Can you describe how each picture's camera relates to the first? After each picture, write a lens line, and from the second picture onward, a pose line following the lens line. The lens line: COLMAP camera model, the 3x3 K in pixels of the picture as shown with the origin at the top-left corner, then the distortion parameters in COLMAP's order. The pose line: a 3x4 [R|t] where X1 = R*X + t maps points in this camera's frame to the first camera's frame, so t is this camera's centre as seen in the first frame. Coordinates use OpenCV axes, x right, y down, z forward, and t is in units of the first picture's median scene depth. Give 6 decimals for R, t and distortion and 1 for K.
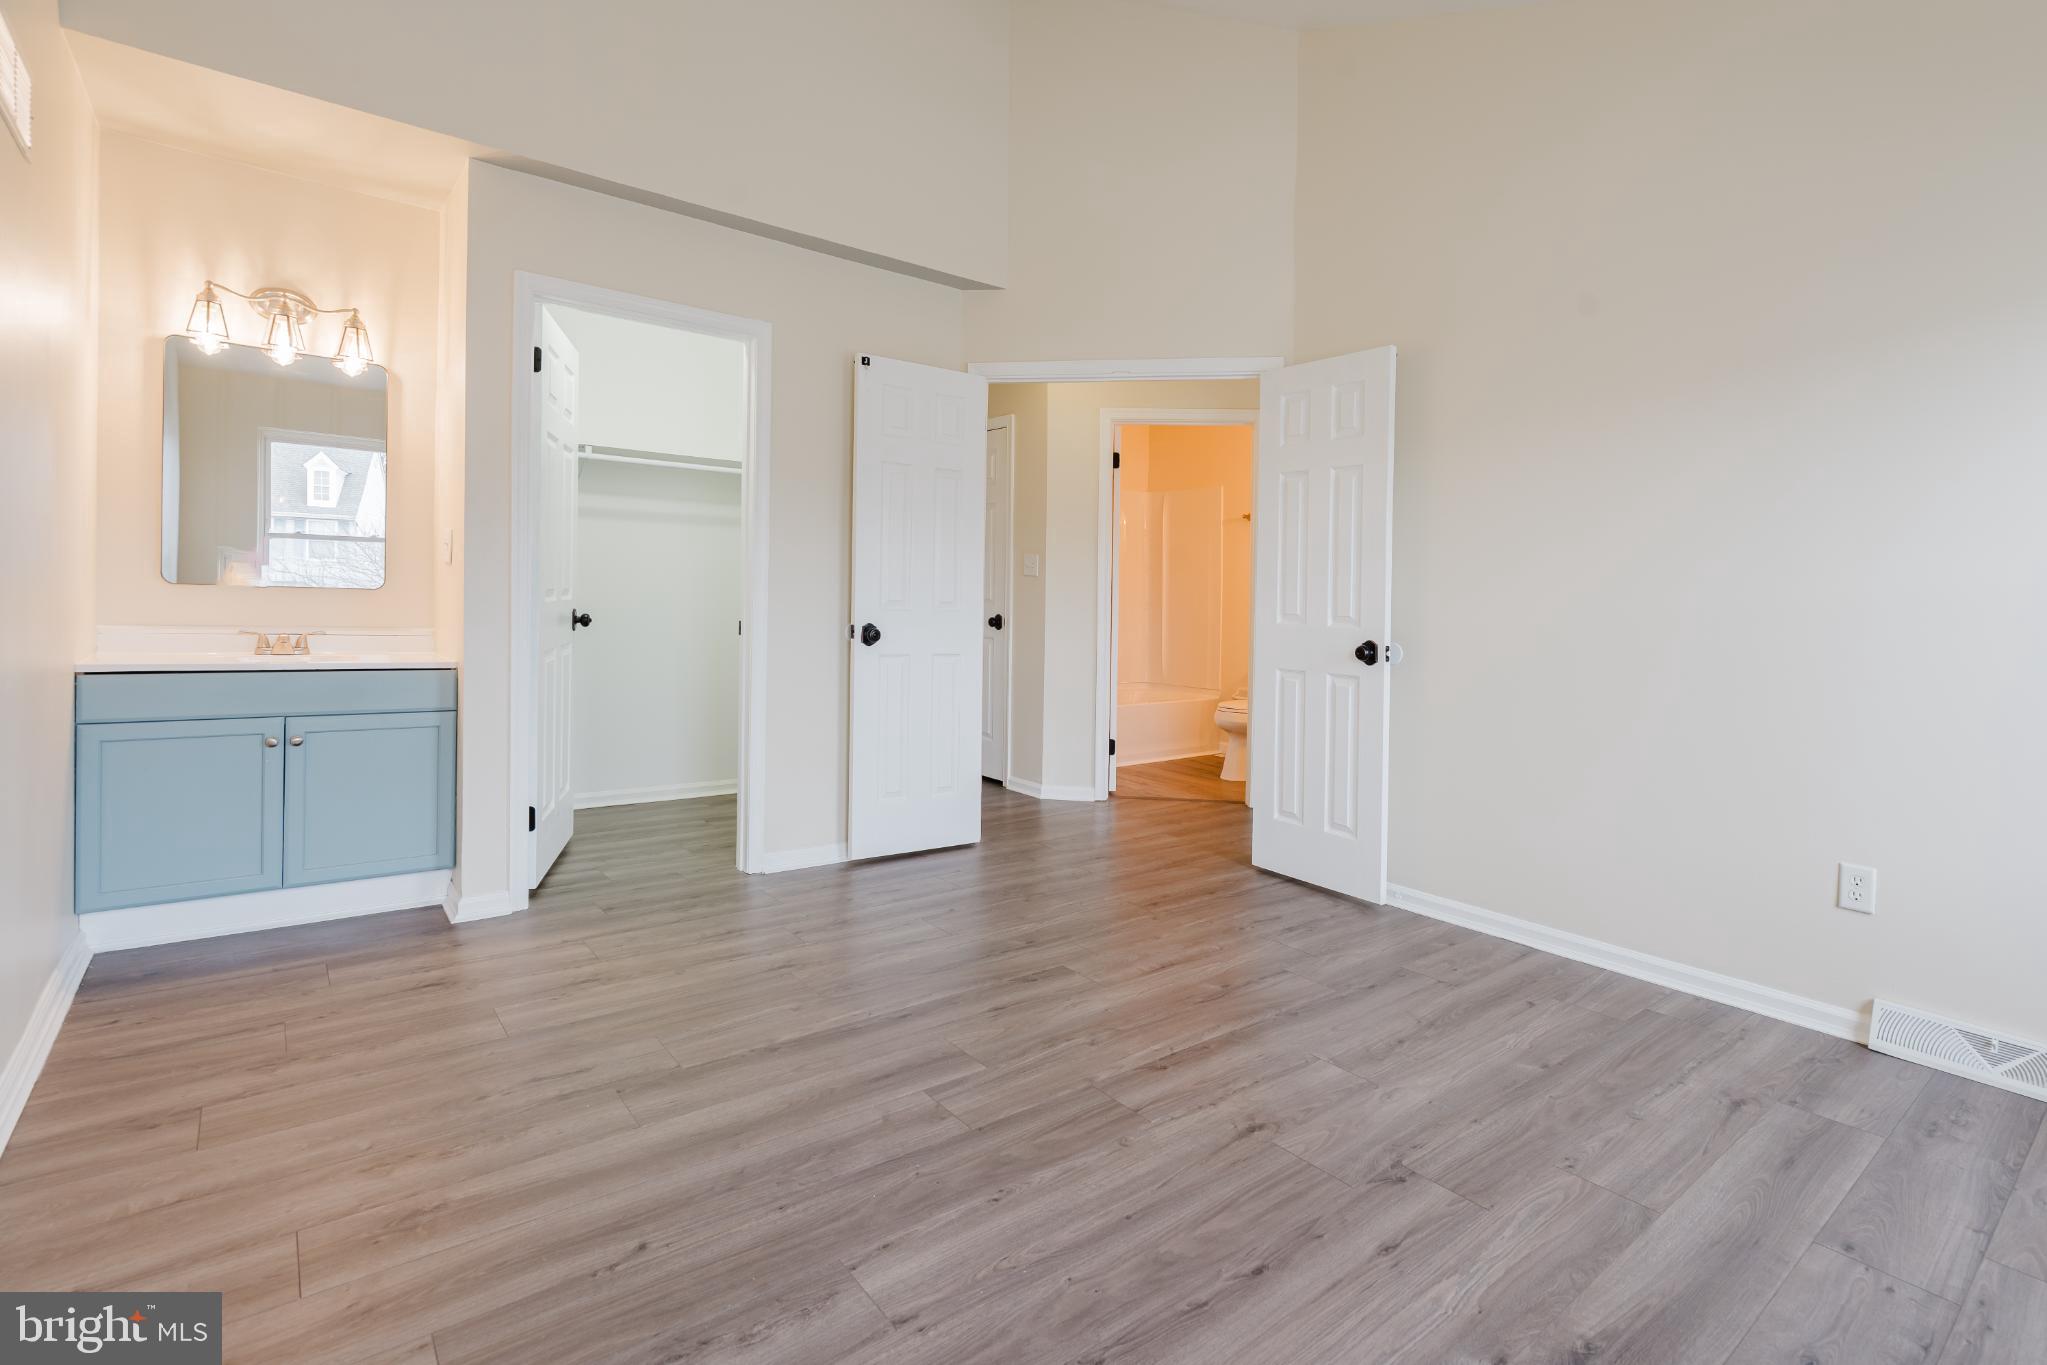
lens RADIAL K [[967.3, 0, 1040.8], [0, 967.3, 630.5], [0, 0, 1]] dist [-0.002285, 0.000688]
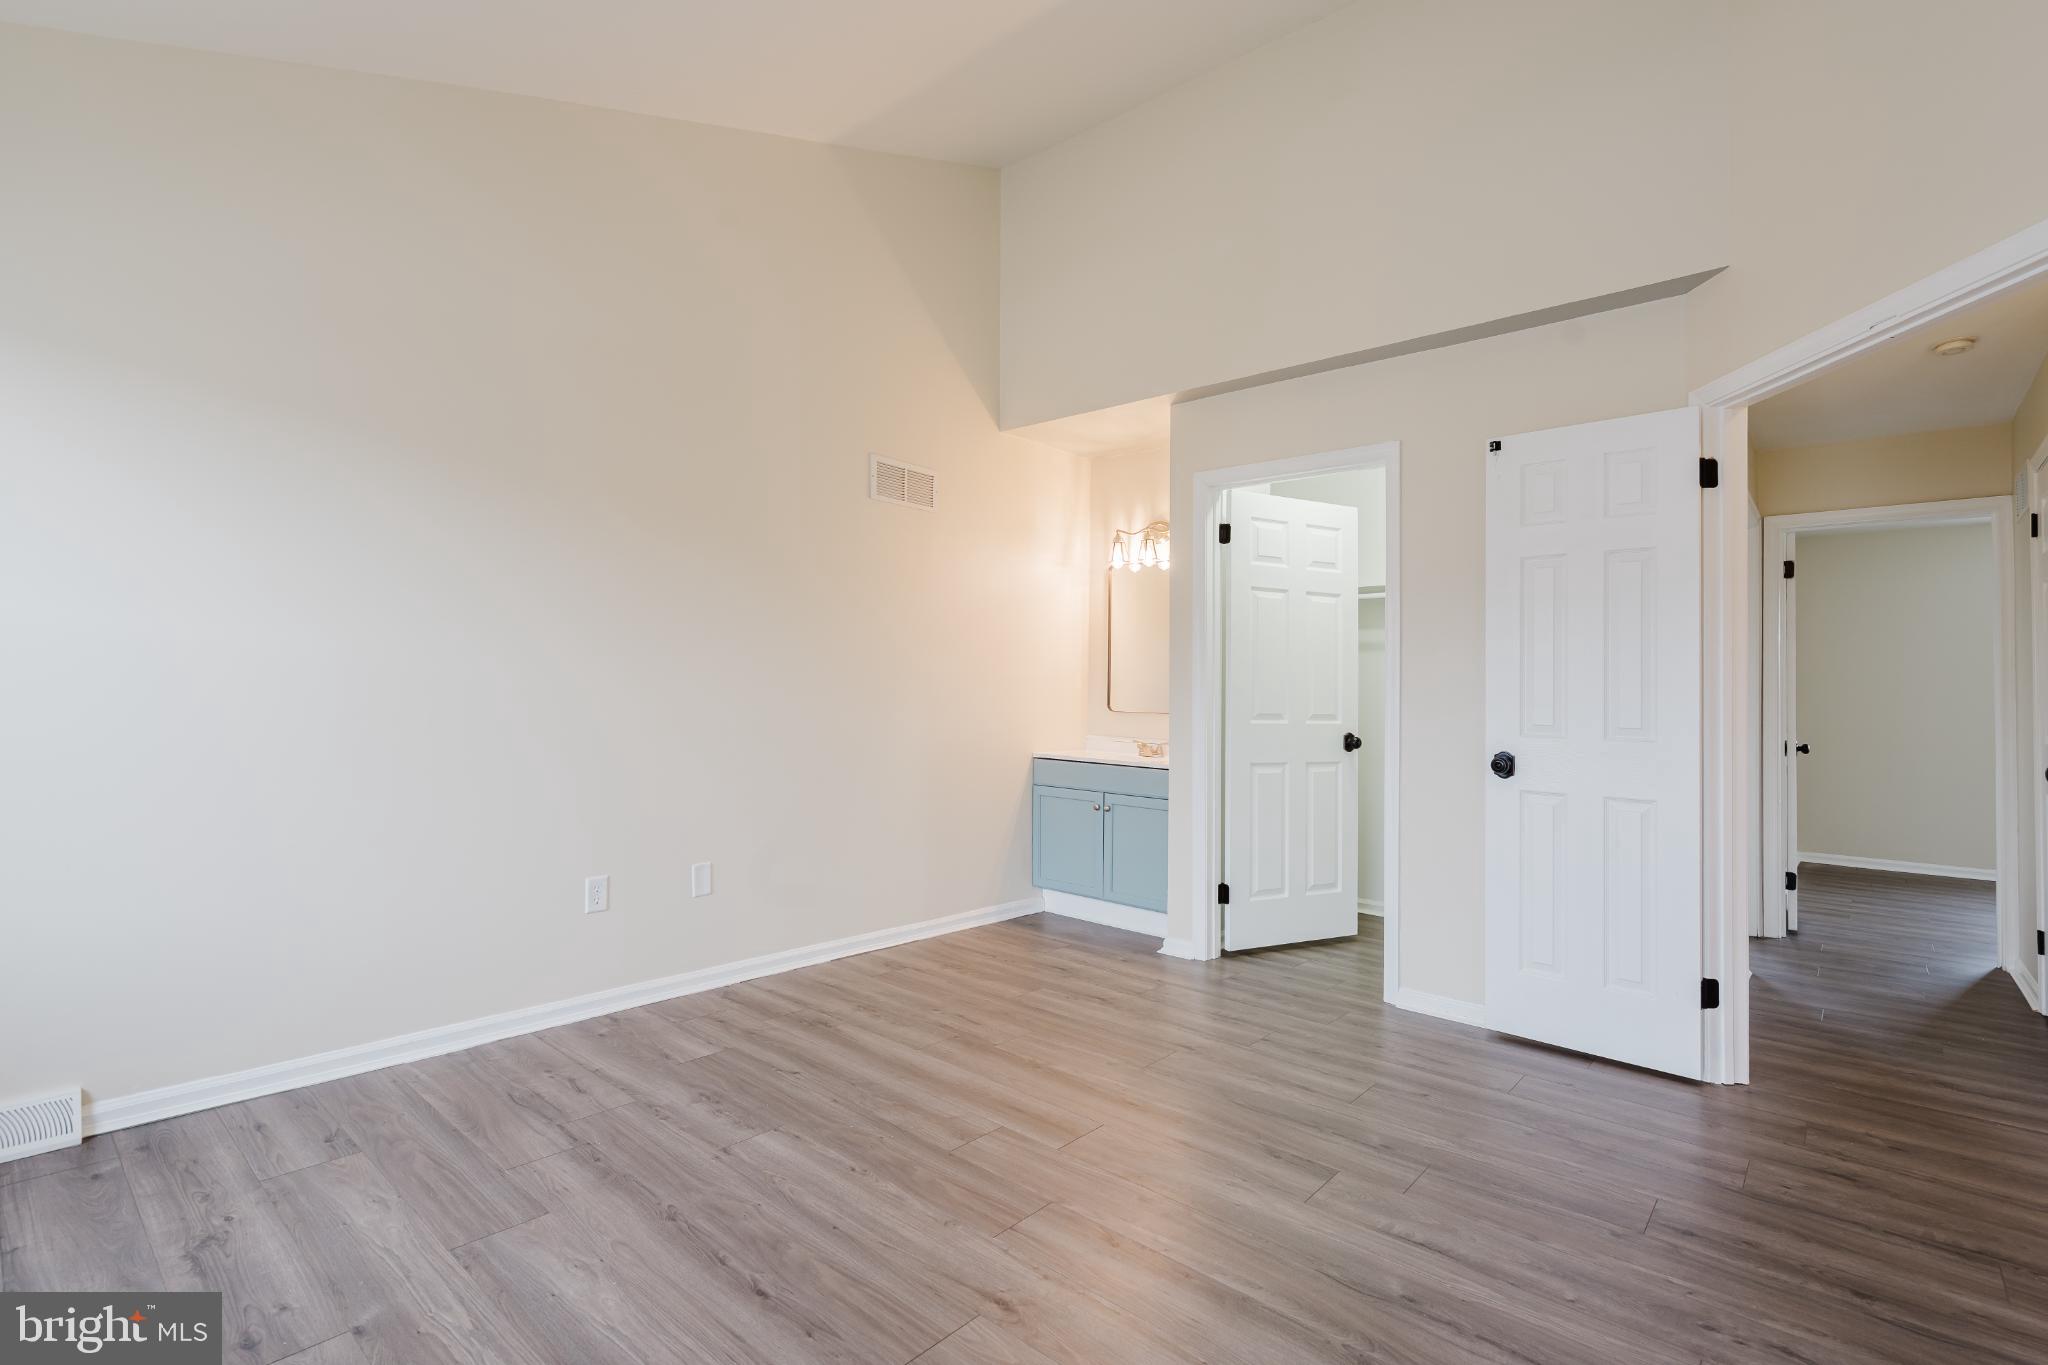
lens RADIAL K [[938.4, 0, 1016.7], [0, 938.4, 730.9], [0, 0, 1]] dist [-0.003589, -0.000530]
pose [[0.180895, 0.006087, -0.983484, 1.024715], [-0.055202, 0.998467, -0.003974, 0.002278], [0.981952, 0.055009, 0.180954, 0.810493]]
